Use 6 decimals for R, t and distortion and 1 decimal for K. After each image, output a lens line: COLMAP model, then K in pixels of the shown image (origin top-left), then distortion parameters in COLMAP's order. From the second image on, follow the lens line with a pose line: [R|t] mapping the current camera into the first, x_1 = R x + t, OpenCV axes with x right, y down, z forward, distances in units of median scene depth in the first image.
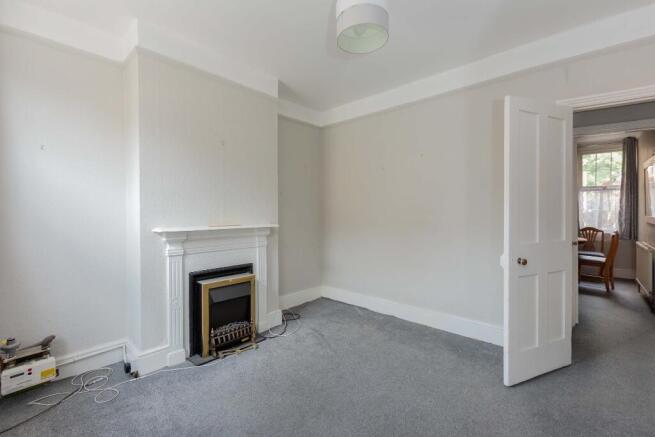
lens RADIAL K [[286.6, 0, 328.6], [0, 286.6, 212.0], [0, 0, 1]] dist [0.001426, 0.000289]
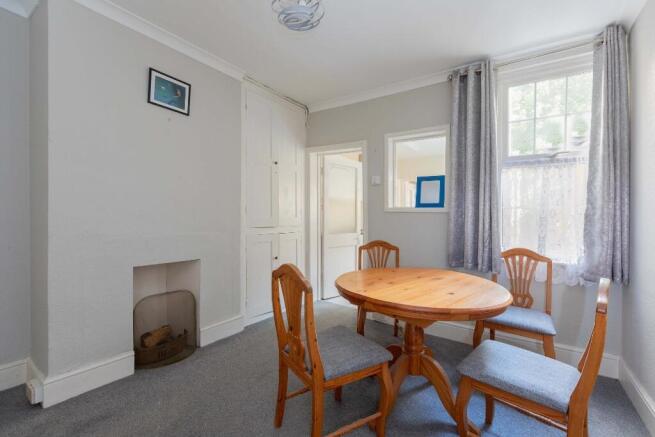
lens RADIAL K [[286.6, 0, 325.3], [0, 286.6, 217.3], [0, 0, 1]] dist [0.001426, 0.000289]
pose [[0.993542, -0.005242, 0.113347, 0.064026], [0.003660, 0.999893, 0.014165, -0.000131], [-0.113409, -0.013659, 0.993454, 0.068177]]
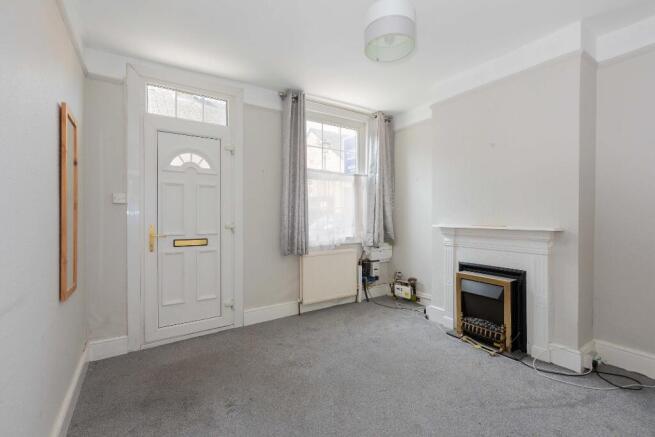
lens RADIAL K [[286.6, 0, 325.8], [0, 286.6, 219.5], [0, 0, 1]] dist [0.001426, 0.000289]
pose [[-0.275004, -0.001943, -0.961441, 1.137760], [-0.003207, 0.999994, -0.001104, 0.044532], [0.961438, 0.002780, -0.275009, 1.041172]]
